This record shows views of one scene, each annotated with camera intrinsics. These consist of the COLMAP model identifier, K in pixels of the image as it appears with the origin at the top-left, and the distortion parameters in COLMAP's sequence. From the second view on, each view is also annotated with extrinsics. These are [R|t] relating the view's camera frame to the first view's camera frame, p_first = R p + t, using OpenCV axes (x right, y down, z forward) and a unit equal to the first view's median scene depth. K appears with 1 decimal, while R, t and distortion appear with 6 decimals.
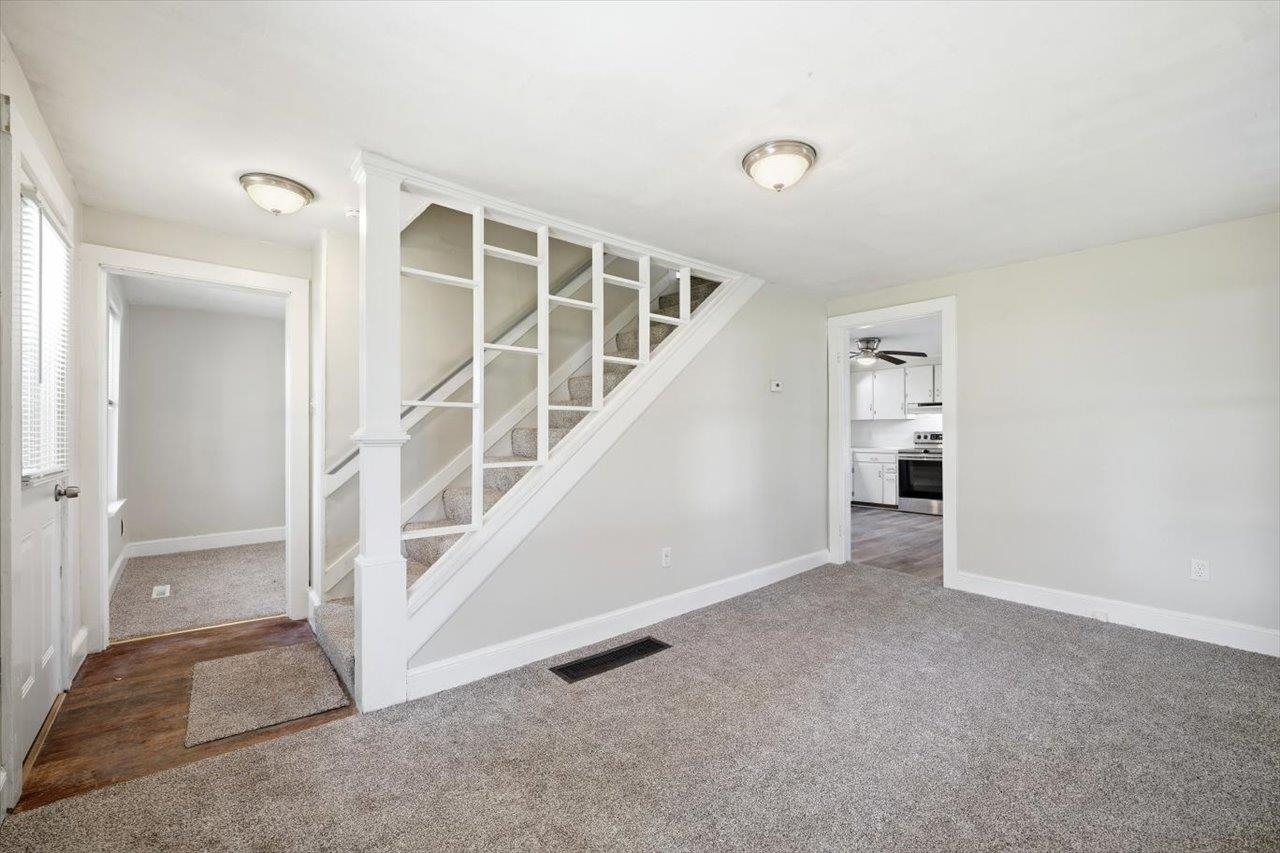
lens RADIAL K [[520.4, 0, 640.0], [0, 520.4, 426.5], [0, 0, 1]] dist [-0.000747, 0.000092]
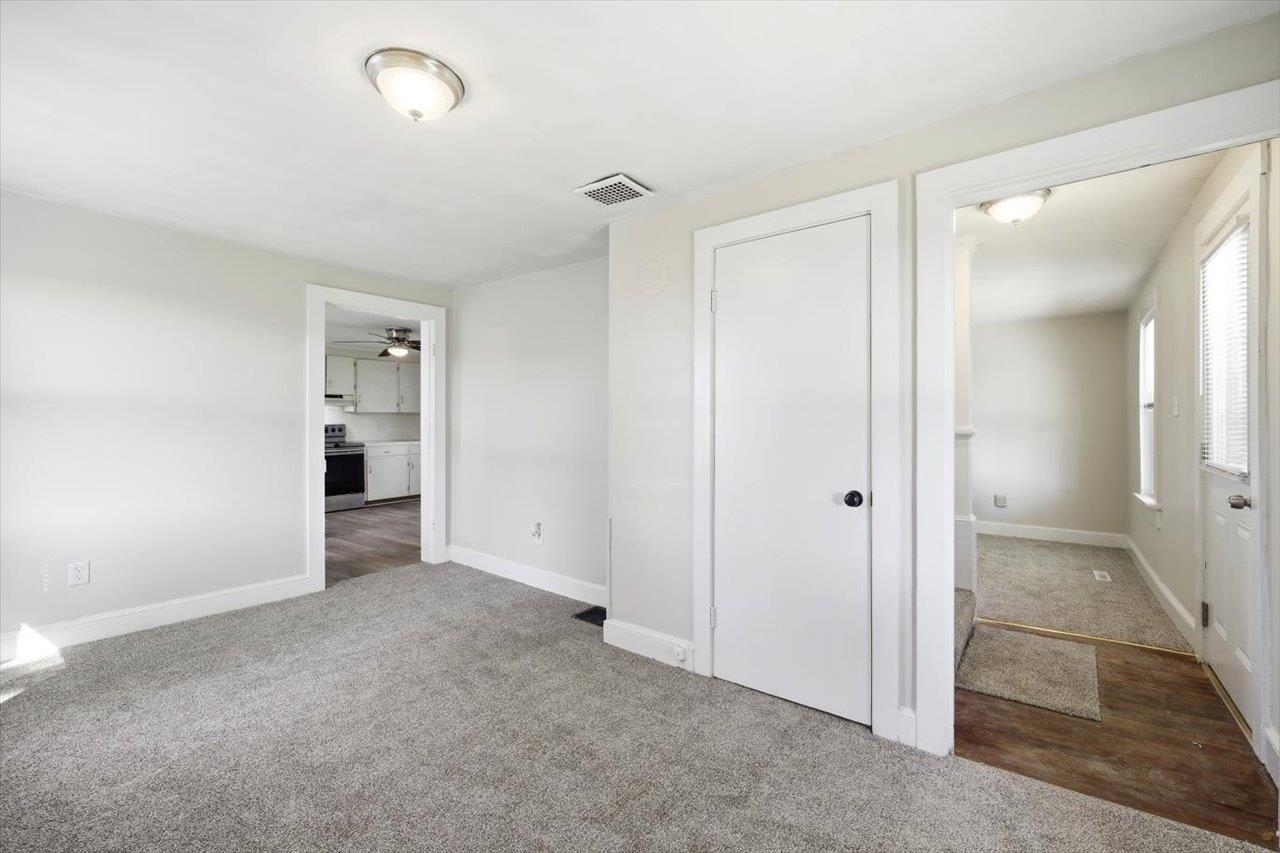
lens RADIAL K [[525.7, 0, 646.9], [0, 525.7, 421.9], [0, 0, 1]] dist [-0.000191, -0.000020]
pose [[-0.202955, 0.000034, 0.979188, -1.472024], [-0.011783, 0.999928, -0.002477, 0.001416], [-0.979117, -0.012041, -0.202940, 1.811809]]
